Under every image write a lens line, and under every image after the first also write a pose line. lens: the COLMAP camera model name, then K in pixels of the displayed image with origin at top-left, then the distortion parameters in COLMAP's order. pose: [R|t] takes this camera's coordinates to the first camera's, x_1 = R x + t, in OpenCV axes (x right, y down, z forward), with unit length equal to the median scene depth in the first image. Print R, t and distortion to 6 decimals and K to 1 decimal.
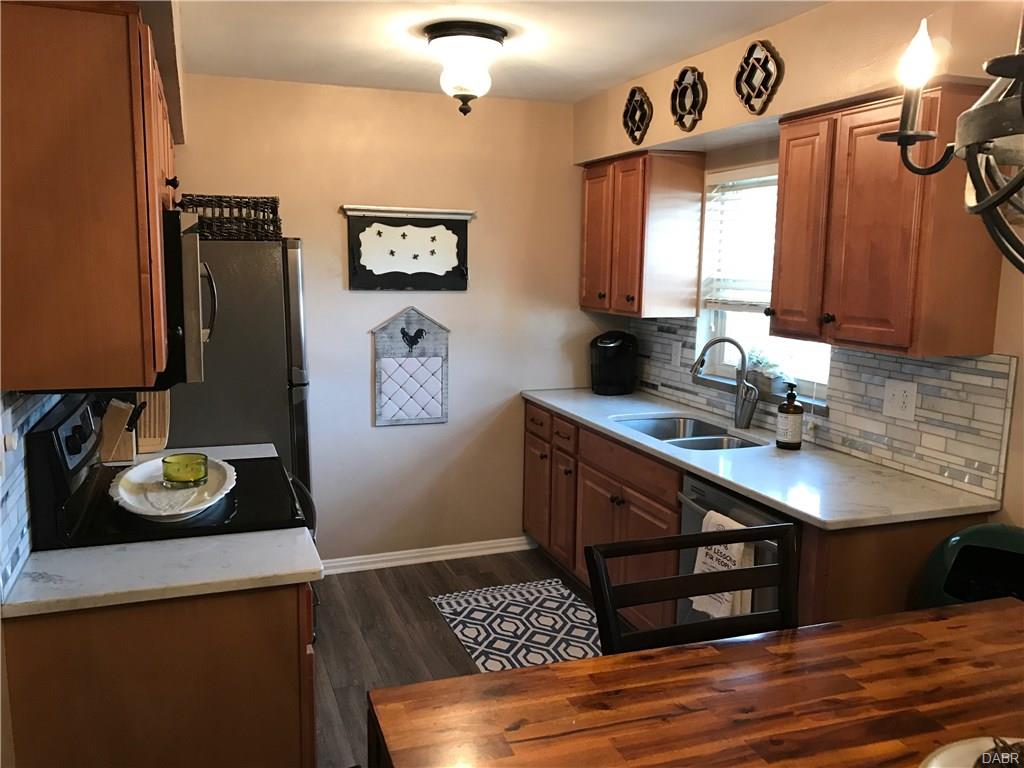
lens RADIAL K [[855.8, 0, 513.7], [0, 855.8, 382.5], [0, 0, 1]] dist [0.040976, -0.046003]
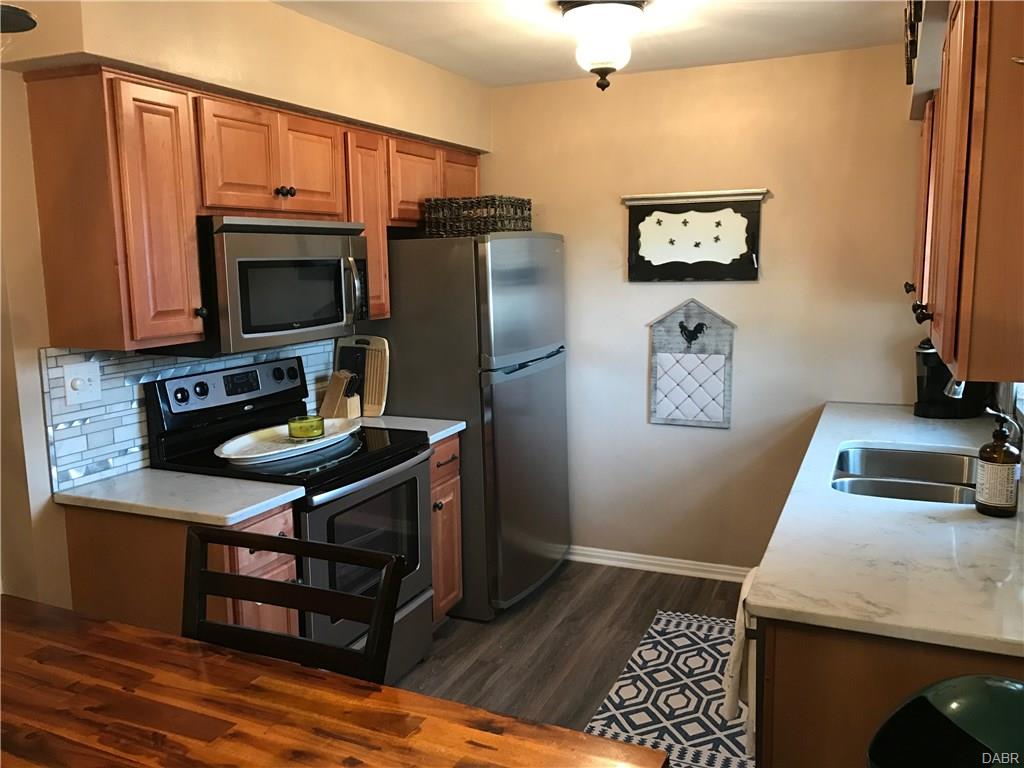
lens RADIAL K [[855.8, 0, 510.7], [0, 855.8, 383.8], [0, 0, 1]] dist [0.040976, -0.046003]
pose [[0.704798, 0.074423, -0.705493, 0.412098], [-0.071303, 0.996878, 0.033929, -0.014707], [0.705815, 0.026391, 0.707904, 0.210499]]
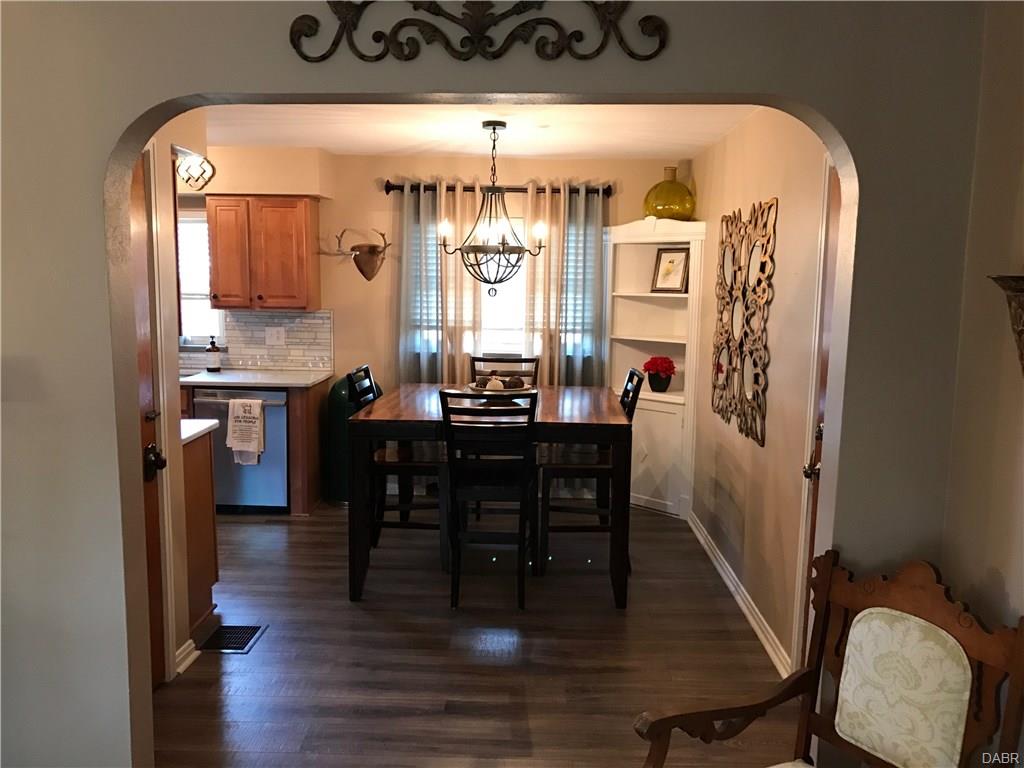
lens RADIAL K [[855.8, 0, 509.7], [0, 855.8, 389.5], [0, 0, 1]] dist [0.040976, -0.046003]
pose [[0.379956, -0.133118, 0.915376, -0.473397], [0.125296, 0.987877, 0.091653, 0.010890], [-0.916479, 0.079869, 0.392028, -0.121516]]
